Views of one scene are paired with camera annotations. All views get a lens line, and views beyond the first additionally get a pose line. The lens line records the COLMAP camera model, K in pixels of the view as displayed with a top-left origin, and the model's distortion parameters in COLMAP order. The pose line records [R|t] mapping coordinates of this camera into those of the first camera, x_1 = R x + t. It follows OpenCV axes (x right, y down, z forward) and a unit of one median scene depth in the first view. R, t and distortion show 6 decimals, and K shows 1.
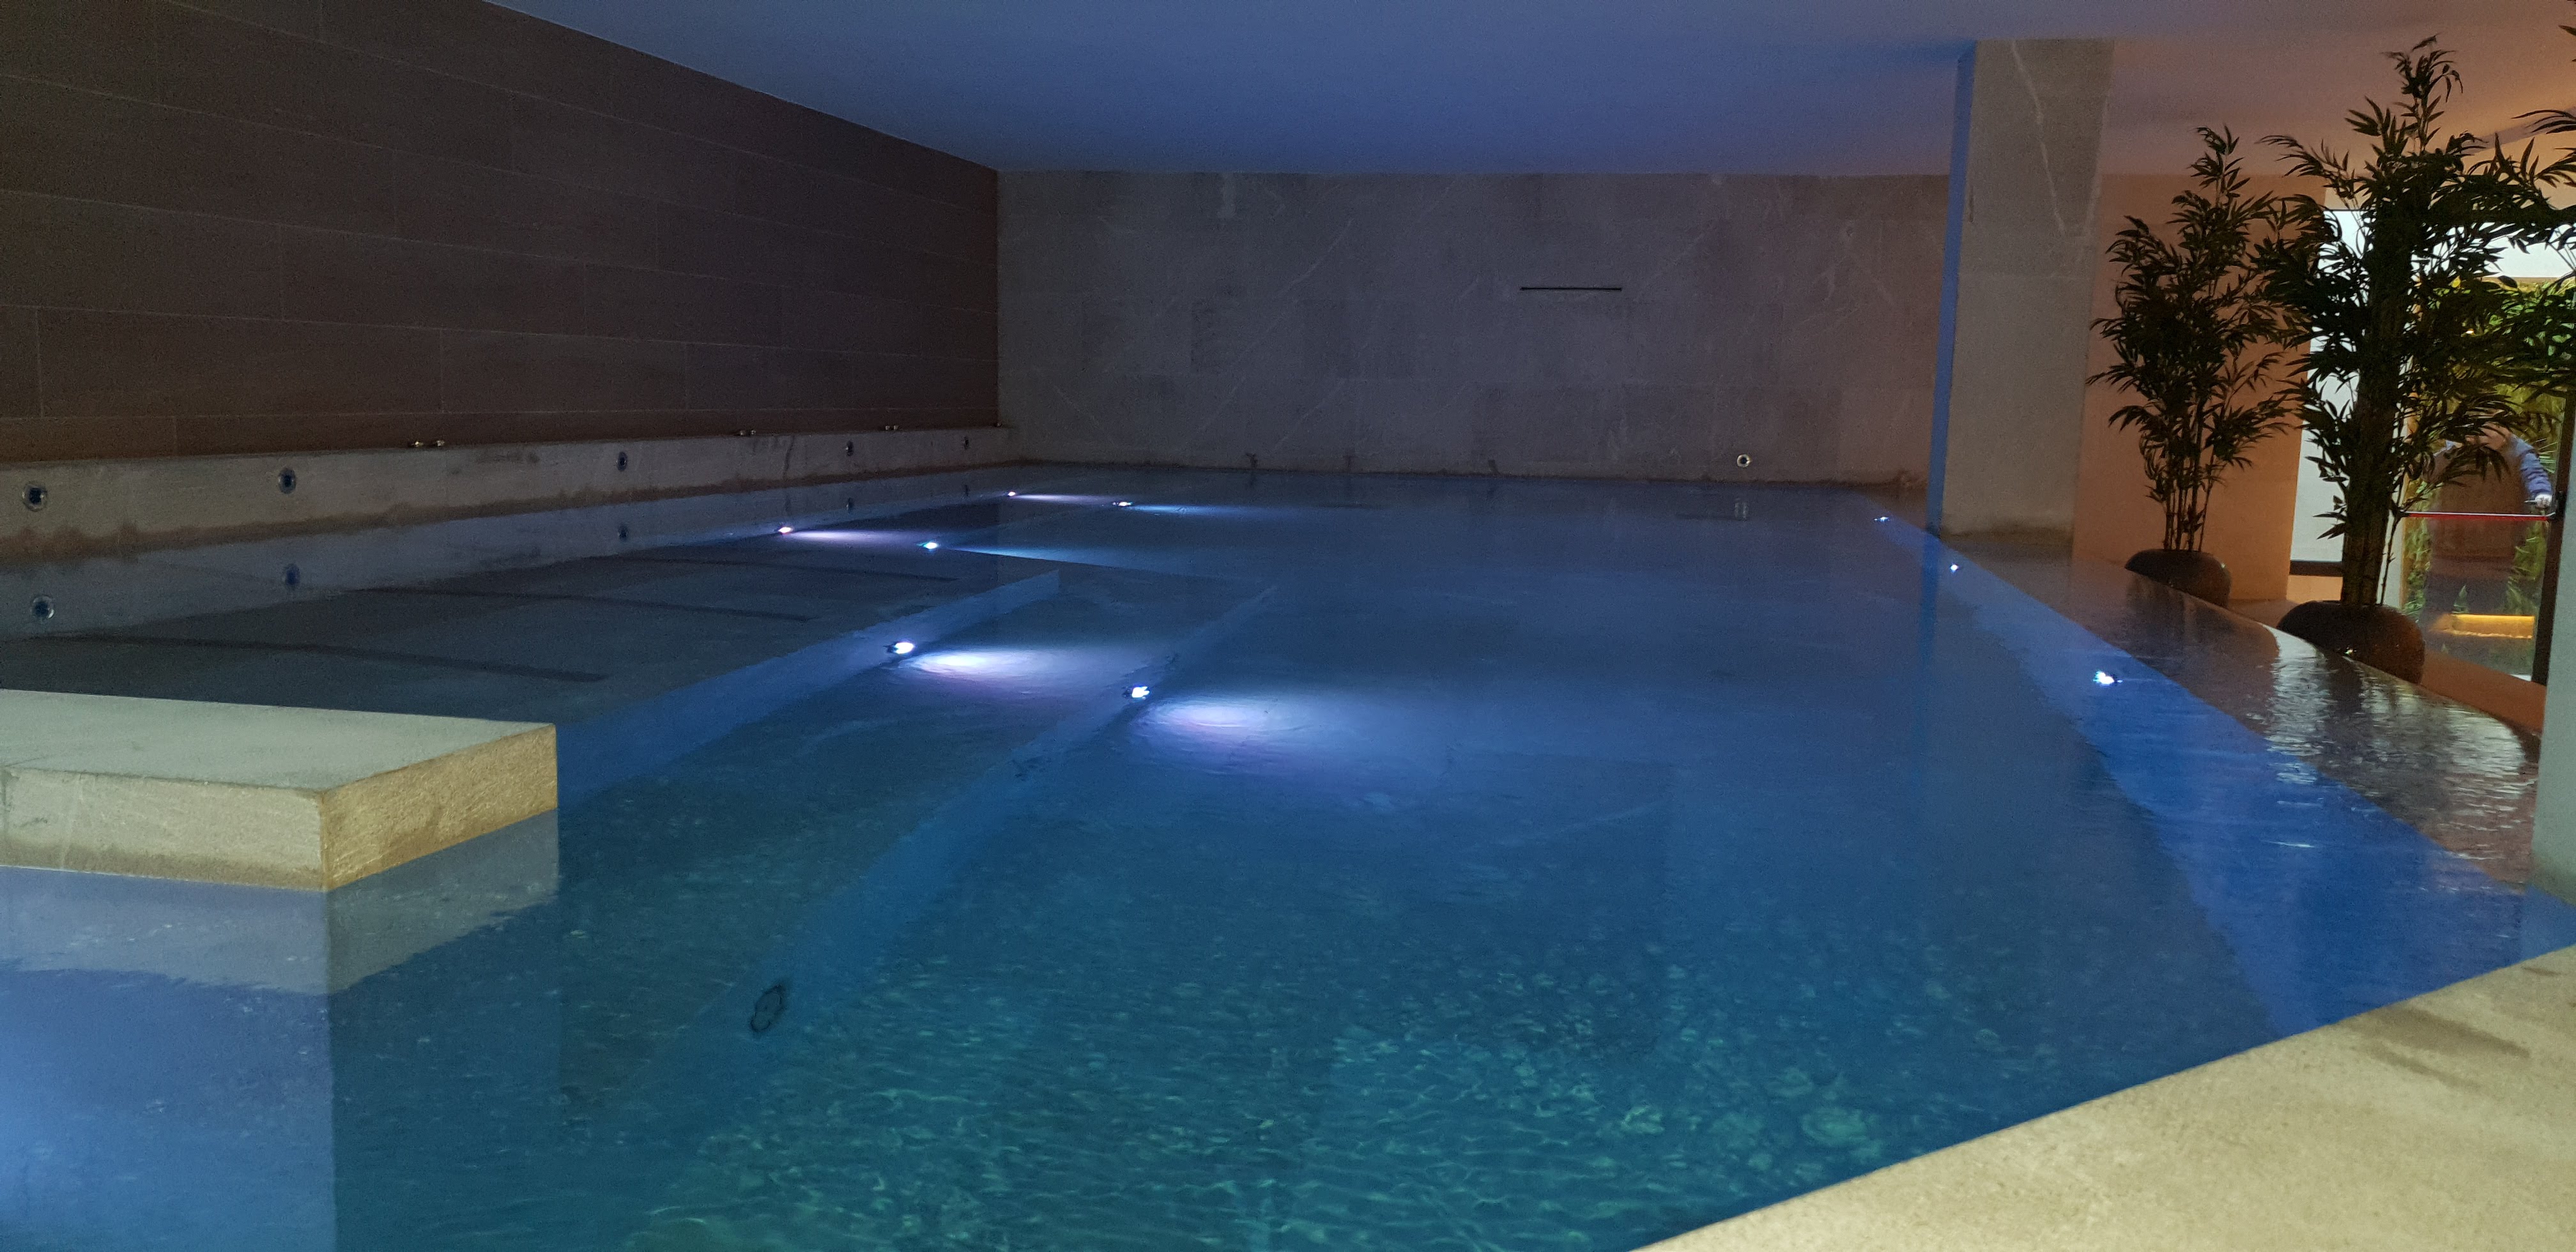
lens RADIAL K [[2015.4, 0, 1288.0], [0, 2015.4, 626.0], [0, 0, 1]] dist [0.102390, -0.002388]
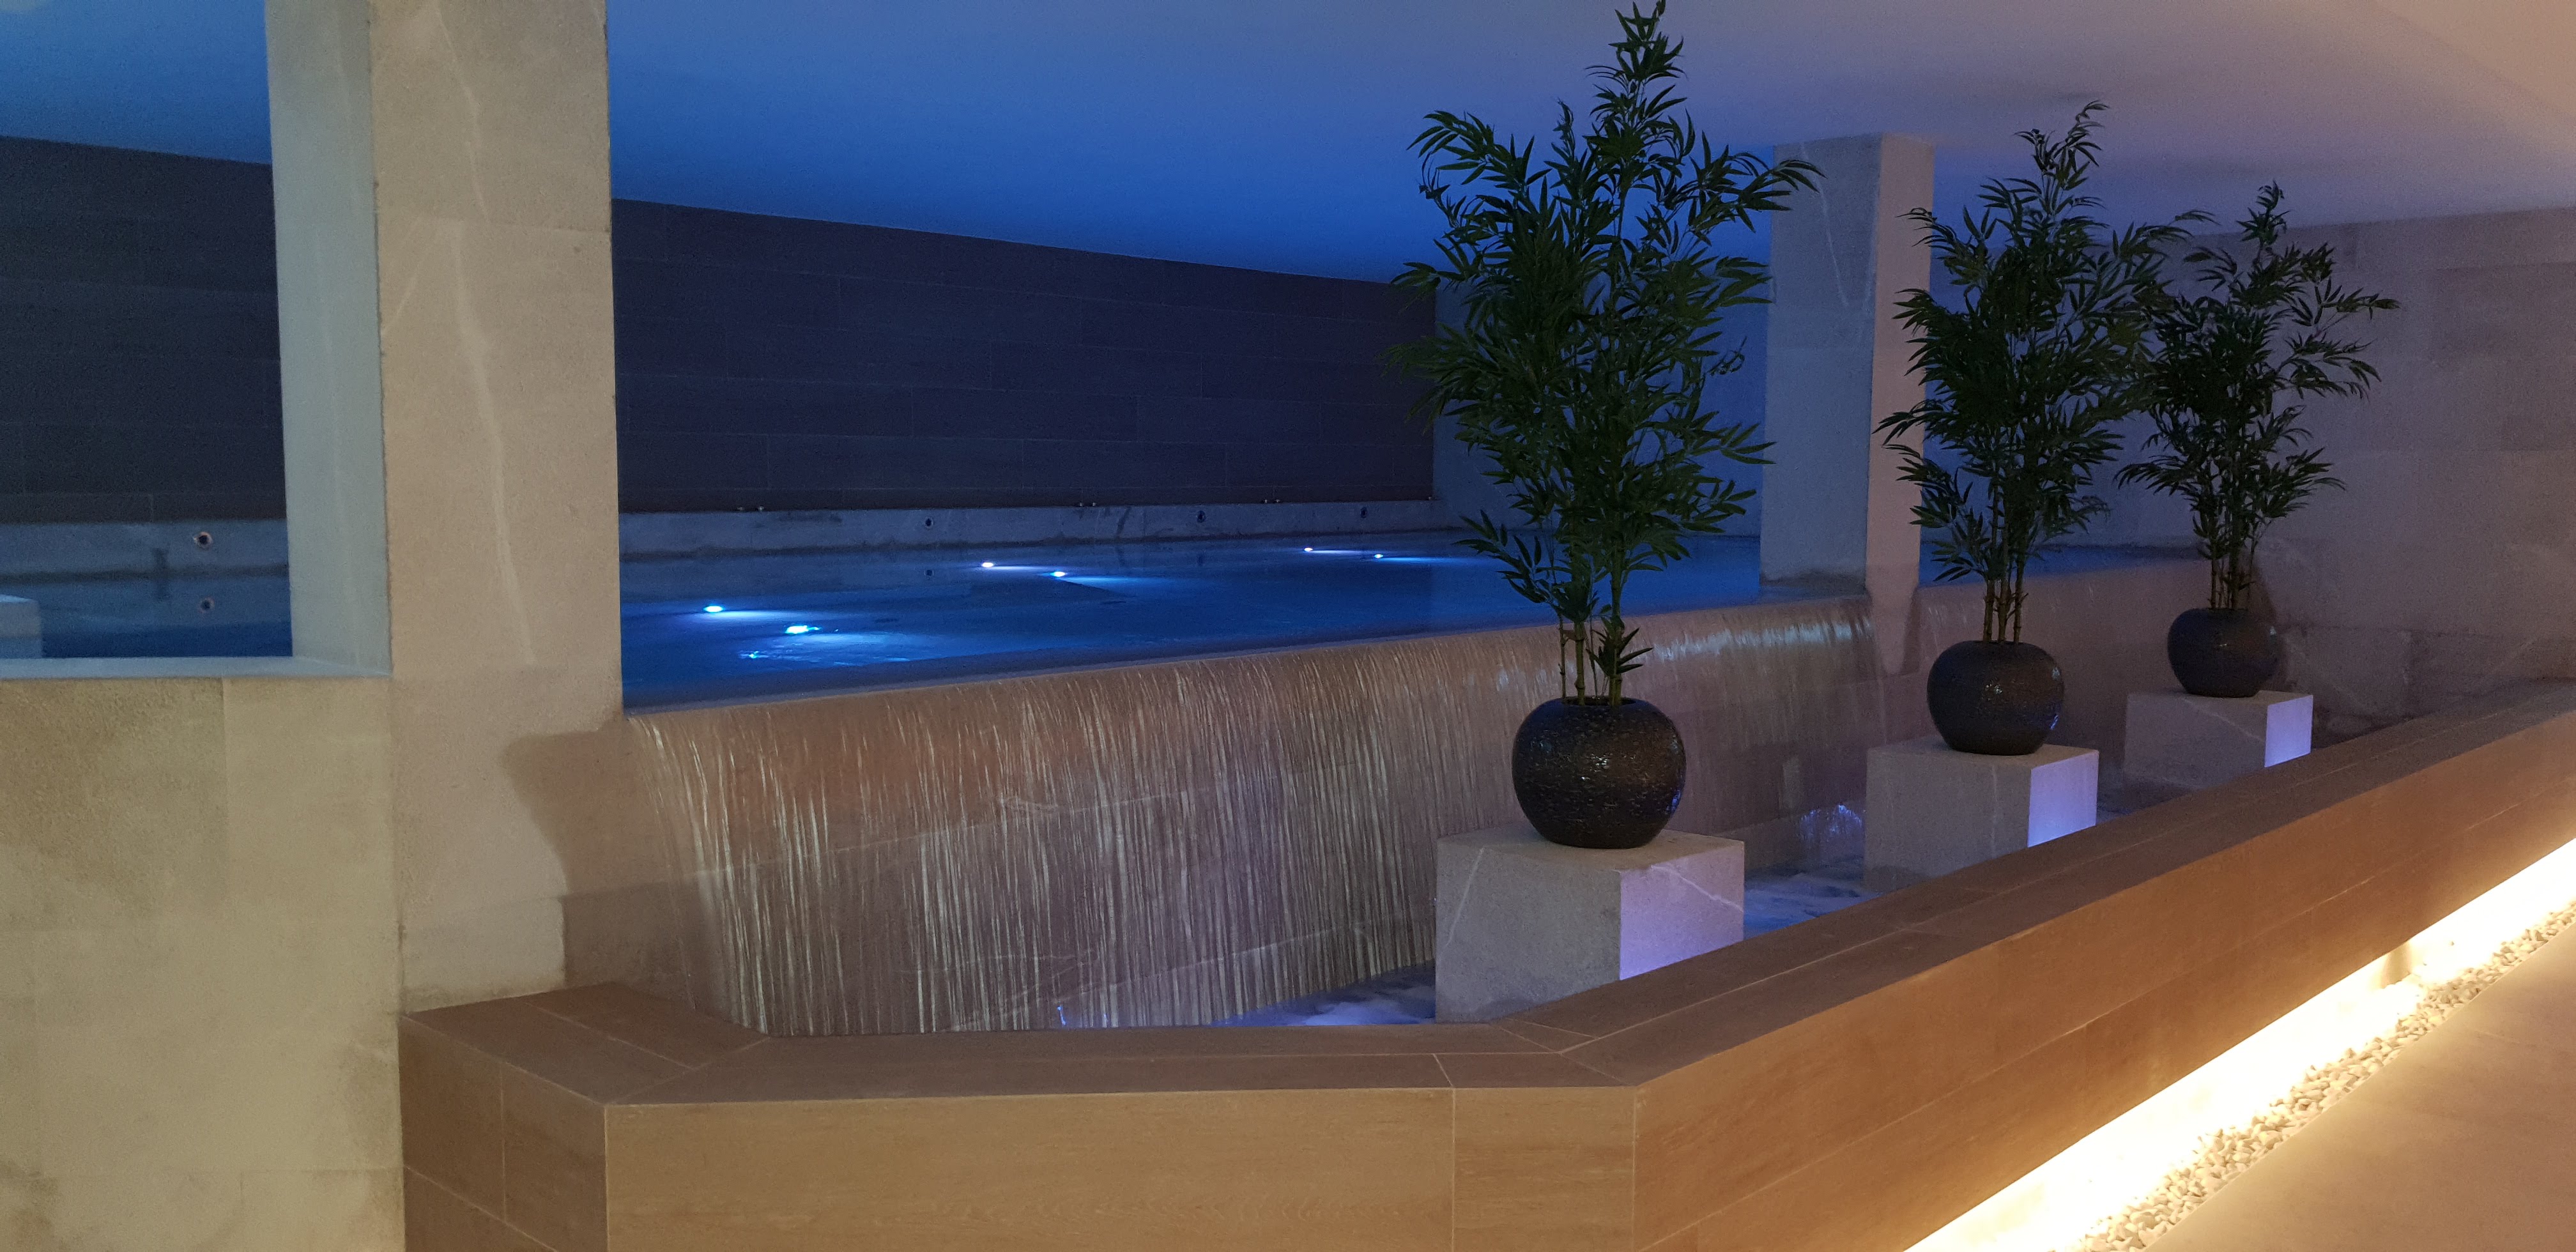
lens RADIAL K [[2015.4, 0, 1288.0], [0, 2015.4, 626.0], [0, 0, 1]] dist [0.102390, -0.002388]
pose [[0.837249, 0.023173, -0.546331, 0.605929], [-0.048055, 0.998354, -0.031298, 0.023596], [0.544707, 0.052458, 0.836984, -0.065374]]
